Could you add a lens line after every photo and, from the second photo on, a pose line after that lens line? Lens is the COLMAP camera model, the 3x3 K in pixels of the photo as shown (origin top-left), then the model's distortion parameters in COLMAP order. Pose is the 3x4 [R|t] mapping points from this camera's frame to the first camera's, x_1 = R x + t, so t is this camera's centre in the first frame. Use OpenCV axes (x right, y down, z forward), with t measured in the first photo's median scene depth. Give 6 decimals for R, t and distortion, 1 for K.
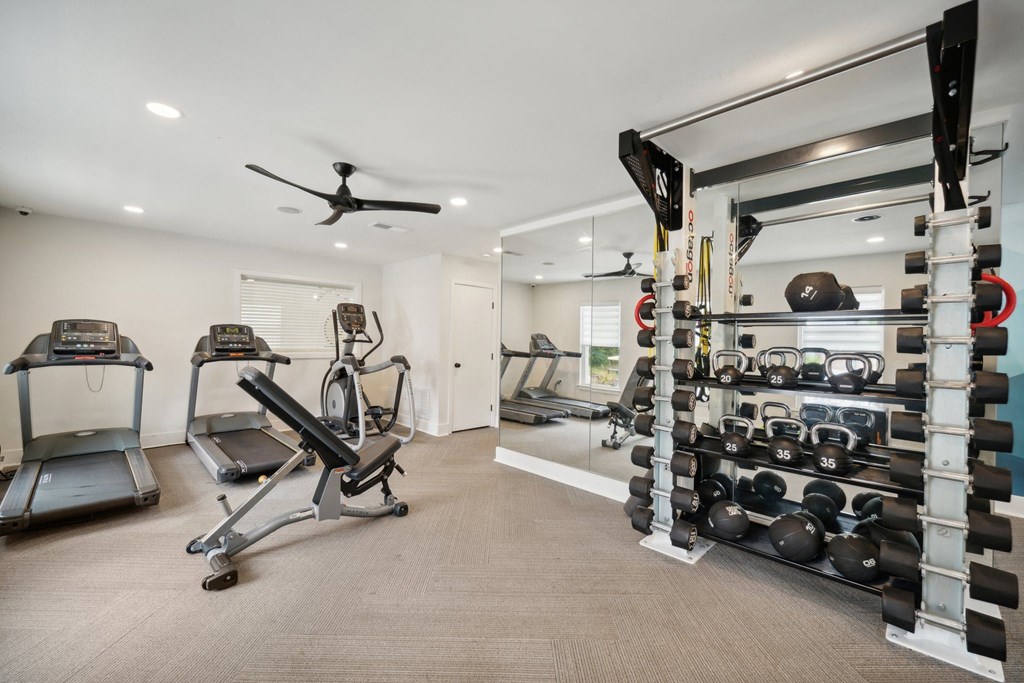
lens RADIAL K [[436.3, 0, 501.5], [0, 436.3, 344.4], [0, 0, 1]] dist [-0.002962, -0.001201]
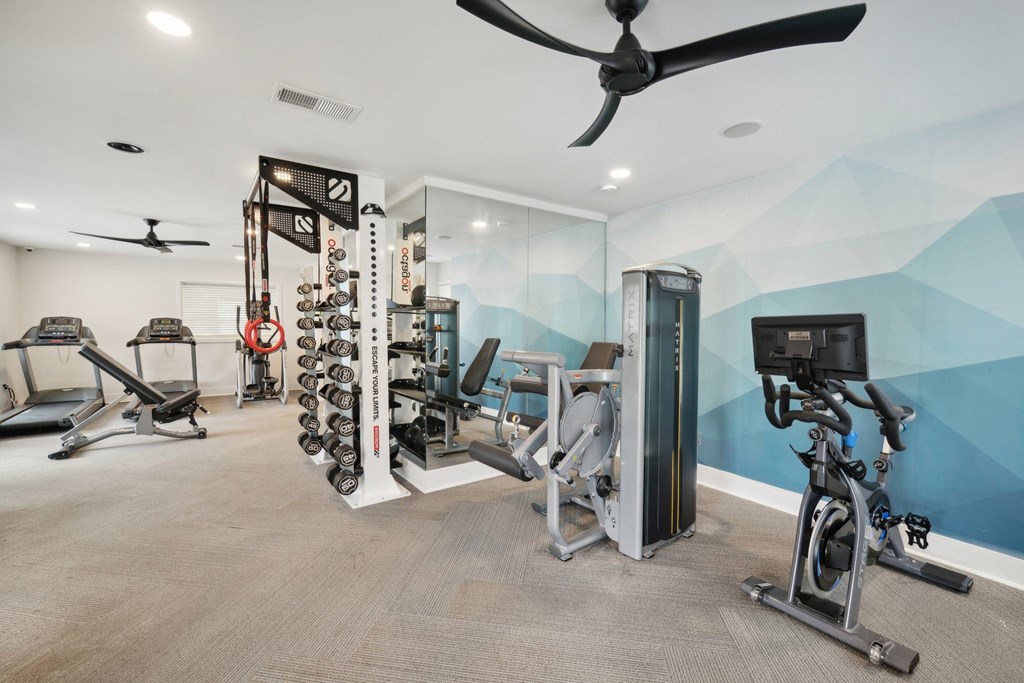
lens RADIAL K [[436.3, 0, 507.1], [0, 436.3, 344.4], [0, 0, 1]] dist [-0.002962, -0.001201]
pose [[0.986594, -0.006686, -0.163059, 0.947363], [0.011474, 0.999530, 0.028443, 0.017246], [0.162792, -0.029932, 0.986206, -0.309366]]
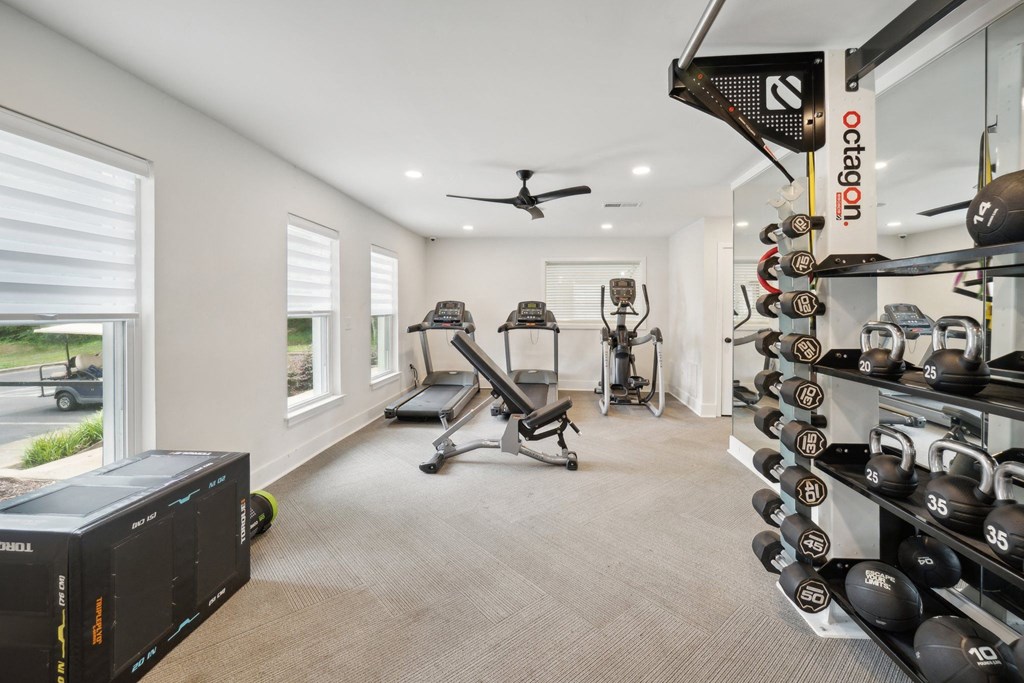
lens RADIAL K [[436.3, 0, 509.5], [0, 436.3, 313.7], [0, 0, 1]] dist [-0.002962, -0.001201]
pose [[0.648021, -0.006689, -0.761593, 0.437778], [-0.001036, 0.999953, -0.009665, 0.005541], [0.761622, 0.007052, 0.647983, 0.129312]]
